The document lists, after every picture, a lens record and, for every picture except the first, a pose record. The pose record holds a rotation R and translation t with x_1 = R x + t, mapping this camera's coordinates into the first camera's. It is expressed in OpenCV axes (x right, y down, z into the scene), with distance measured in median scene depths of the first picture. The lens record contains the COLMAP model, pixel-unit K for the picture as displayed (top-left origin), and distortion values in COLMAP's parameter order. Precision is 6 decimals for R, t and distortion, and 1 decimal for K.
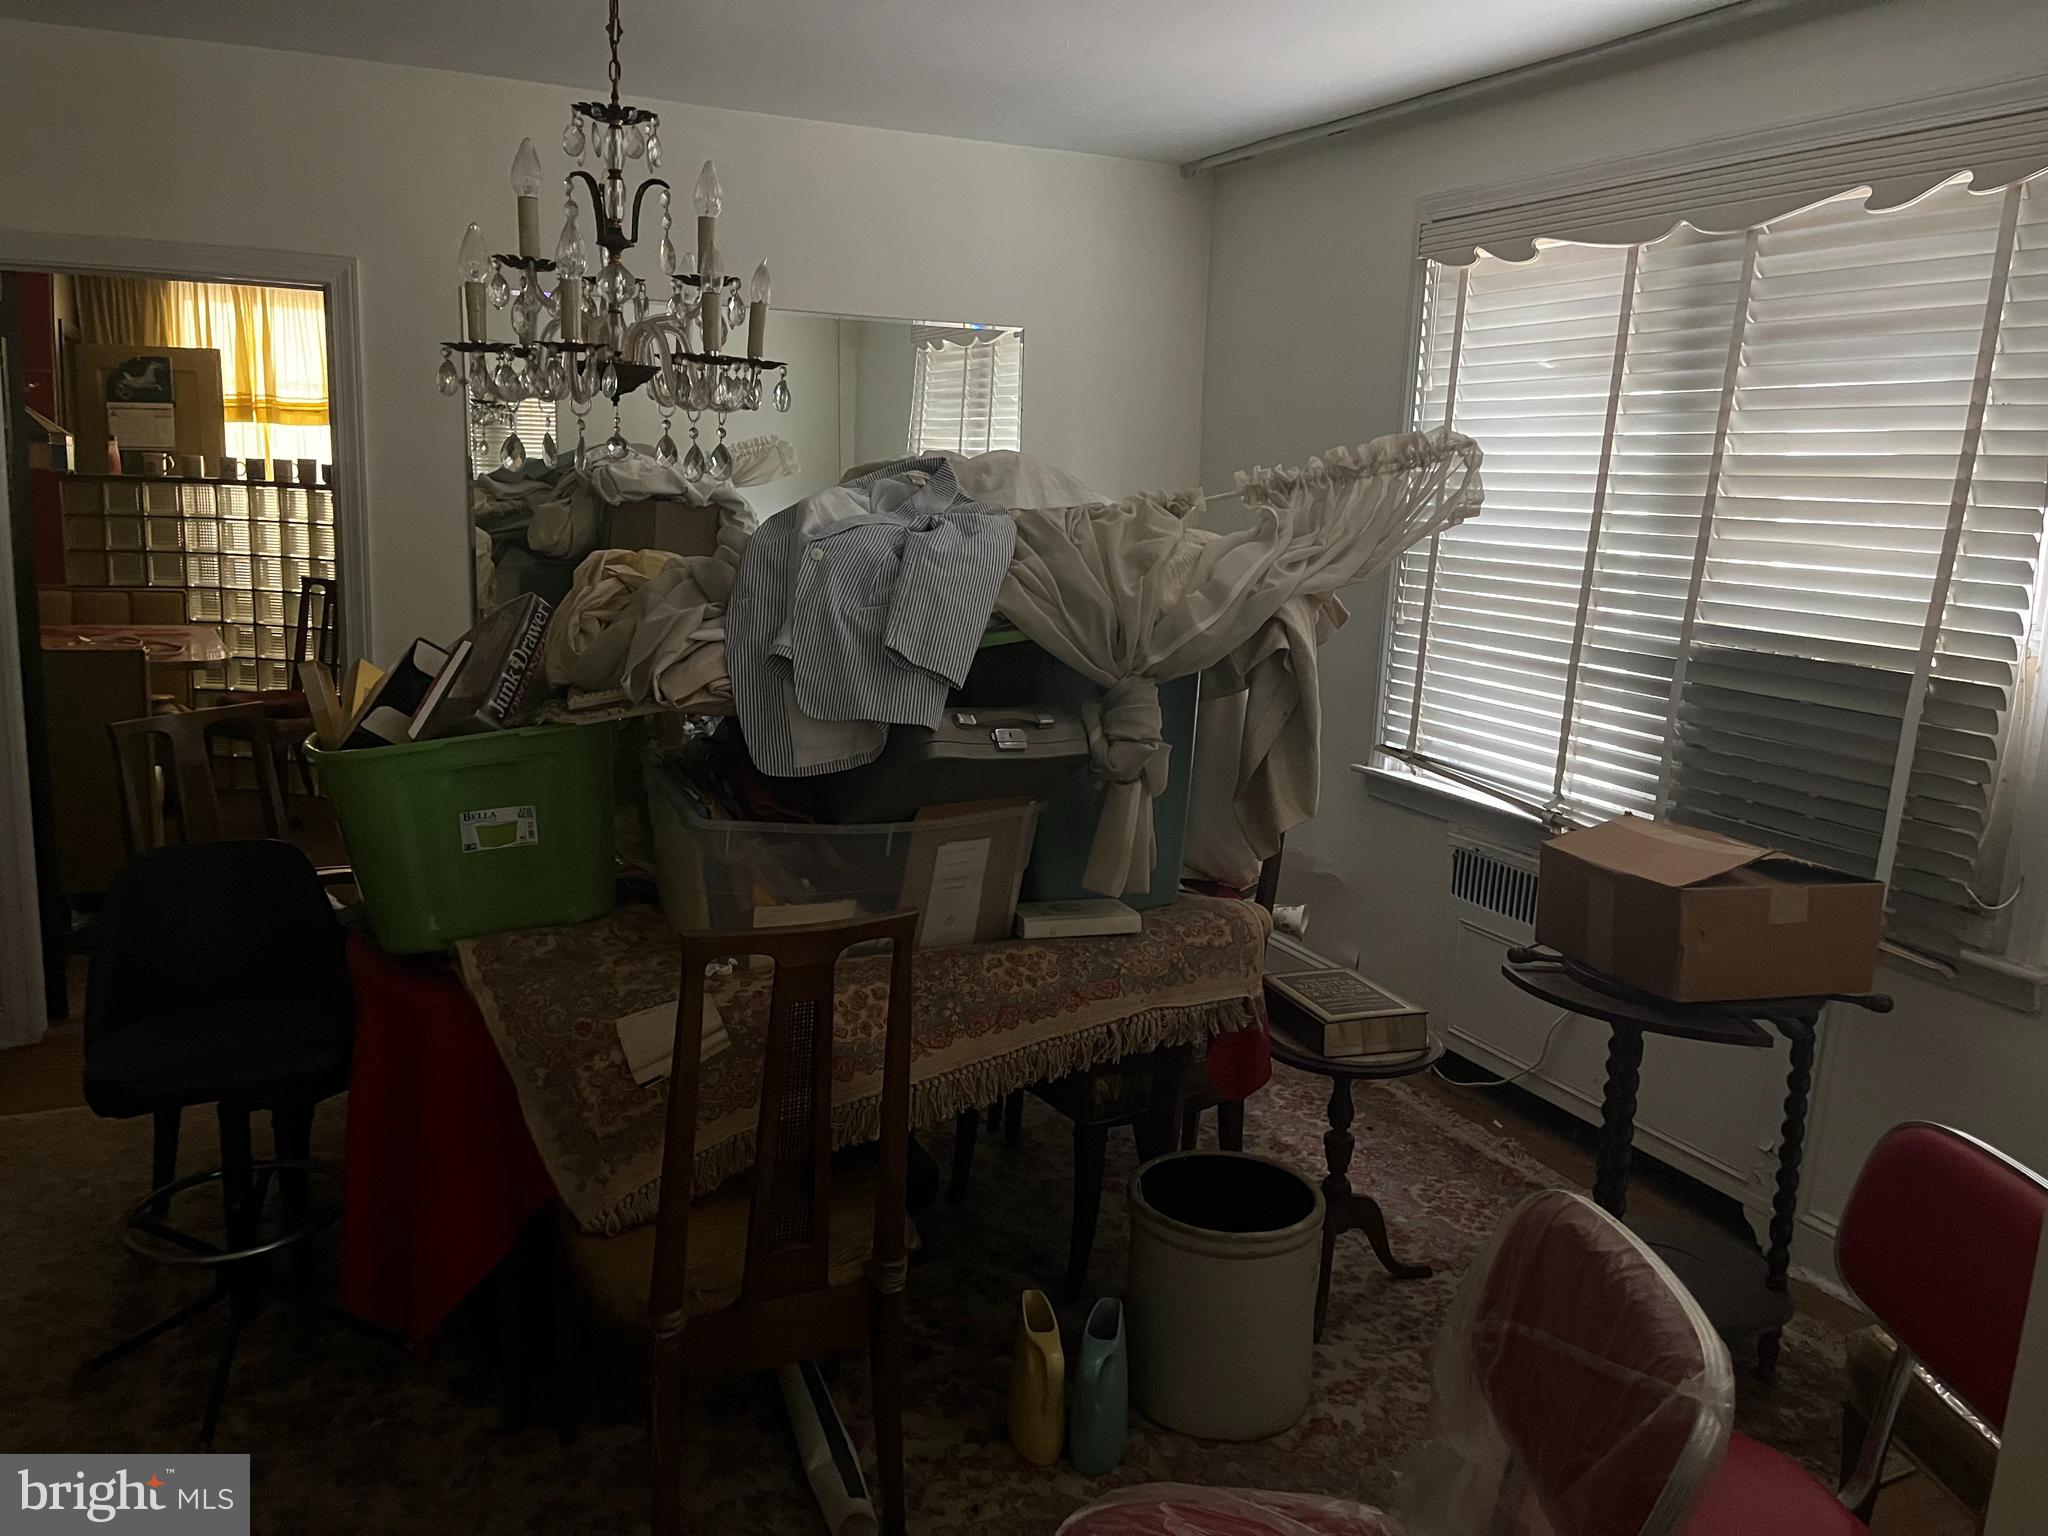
lens RADIAL K [[1660.8, 0, 1024.0], [0, 1660.8, 768.0], [0, 0, 1]] dist [0.063769, 0.001418]
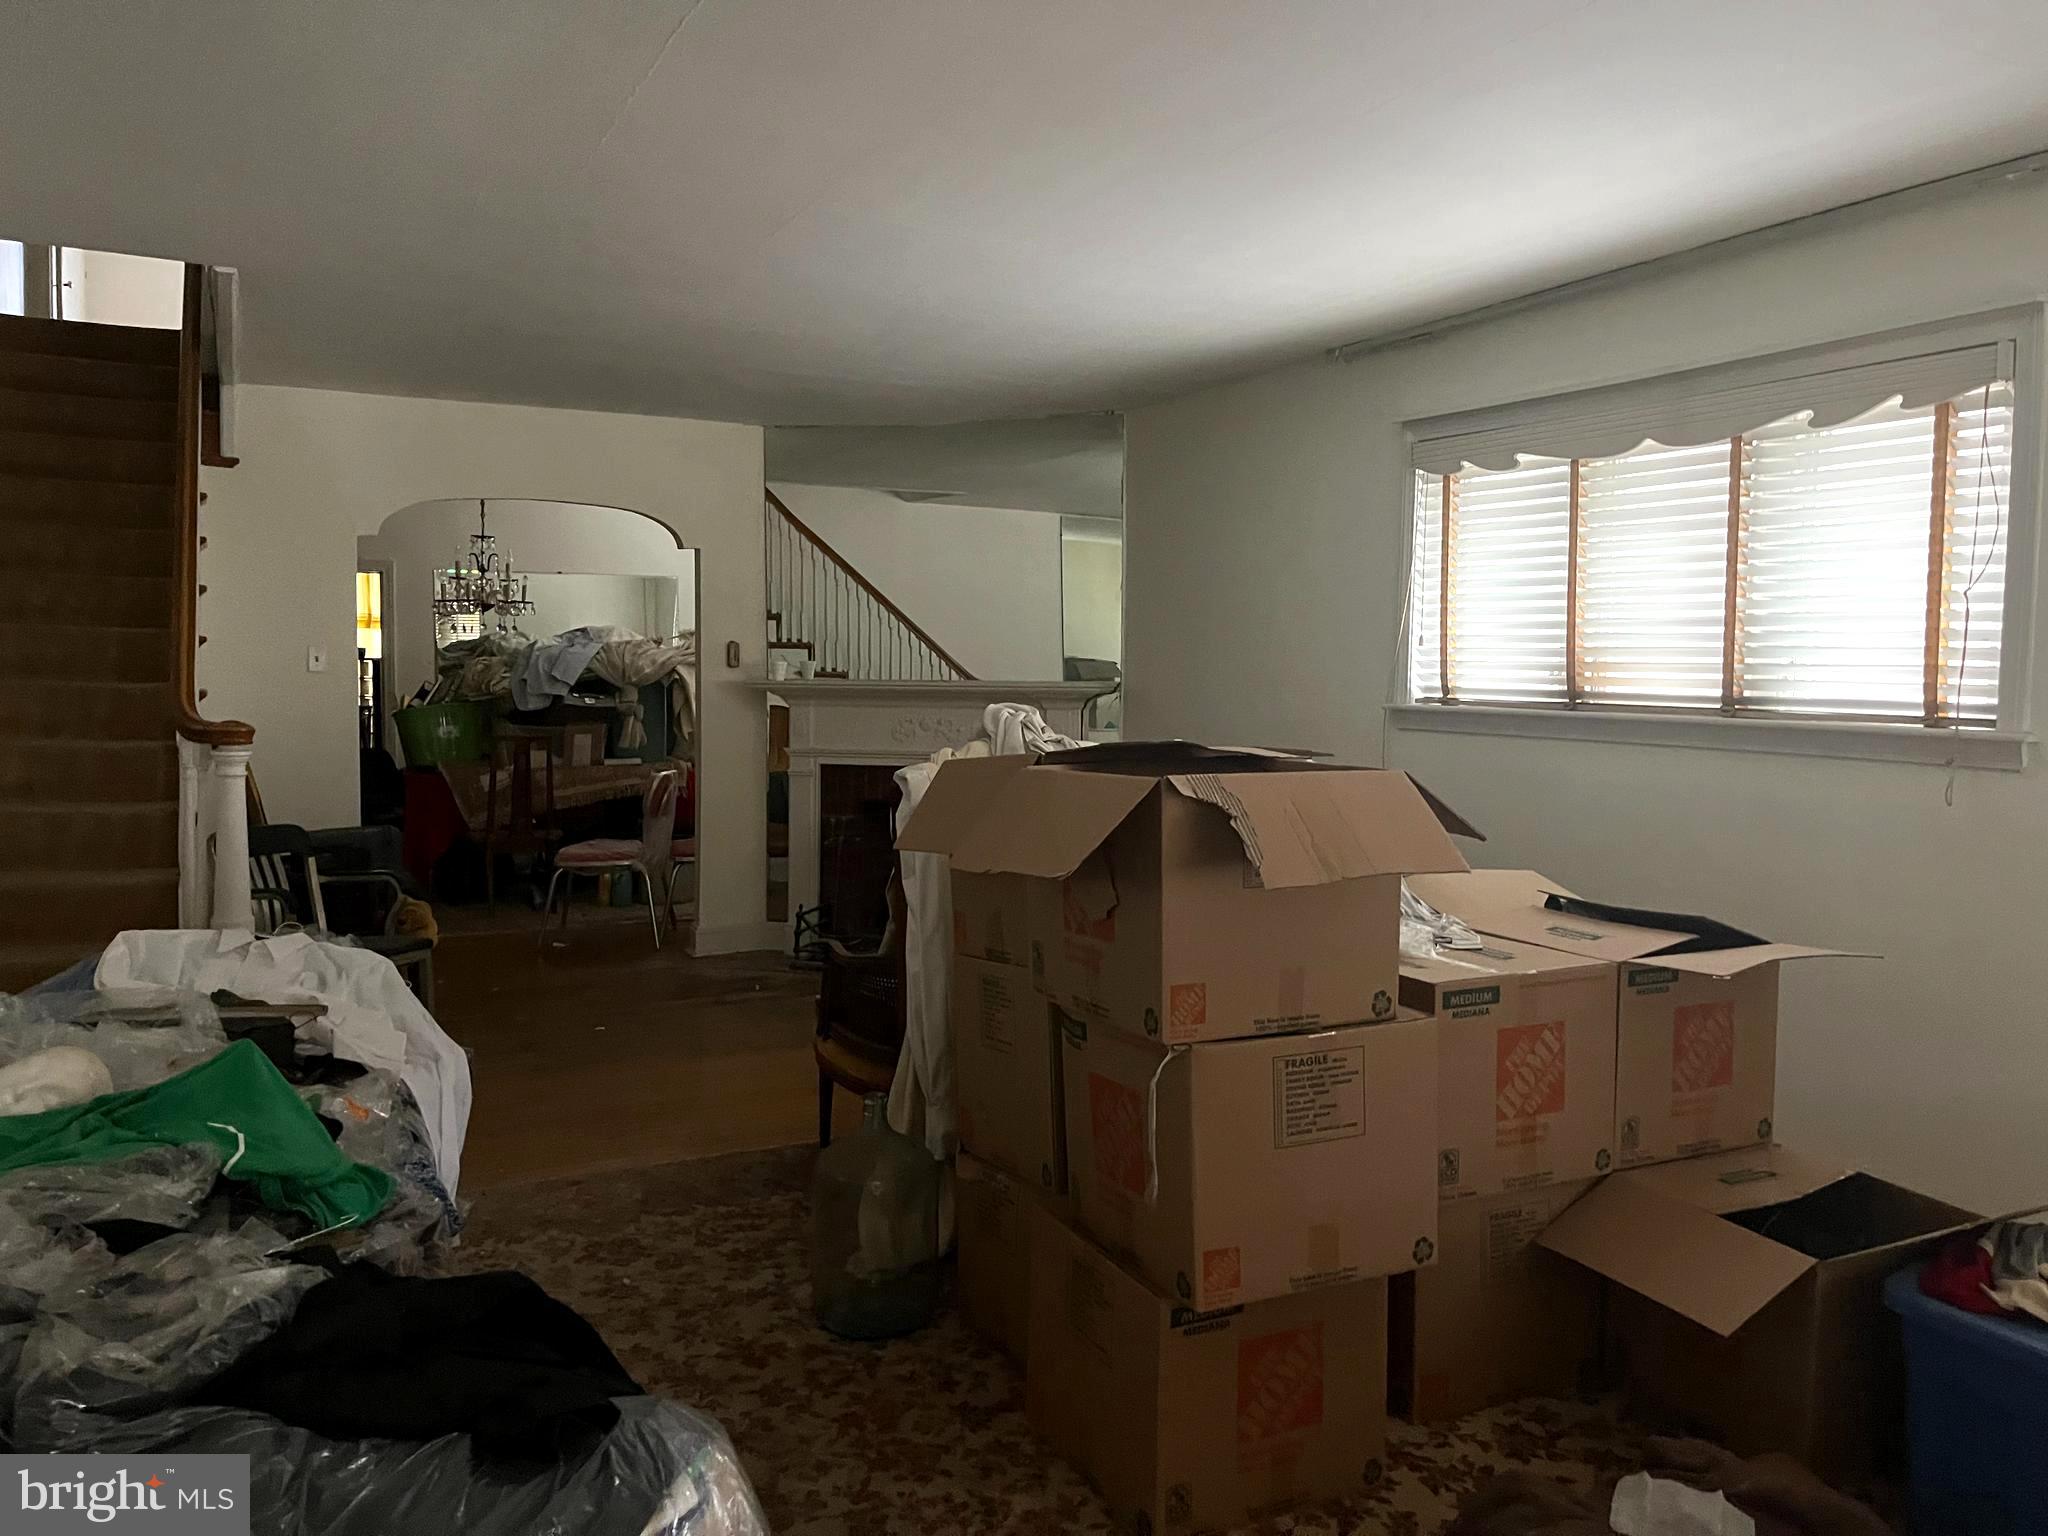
lens RADIAL K [[1518.1, 0, 1024.0], [0, 1518.1, 768.0], [0, 0, 1]] dist [0.001907, 0.000234]
pose [[0.998245, -0.032610, 0.049438, 0.747387], [0.037747, 0.993564, -0.106799, 0.502891], [-0.045637, 0.108478, 0.993051, -2.261649]]
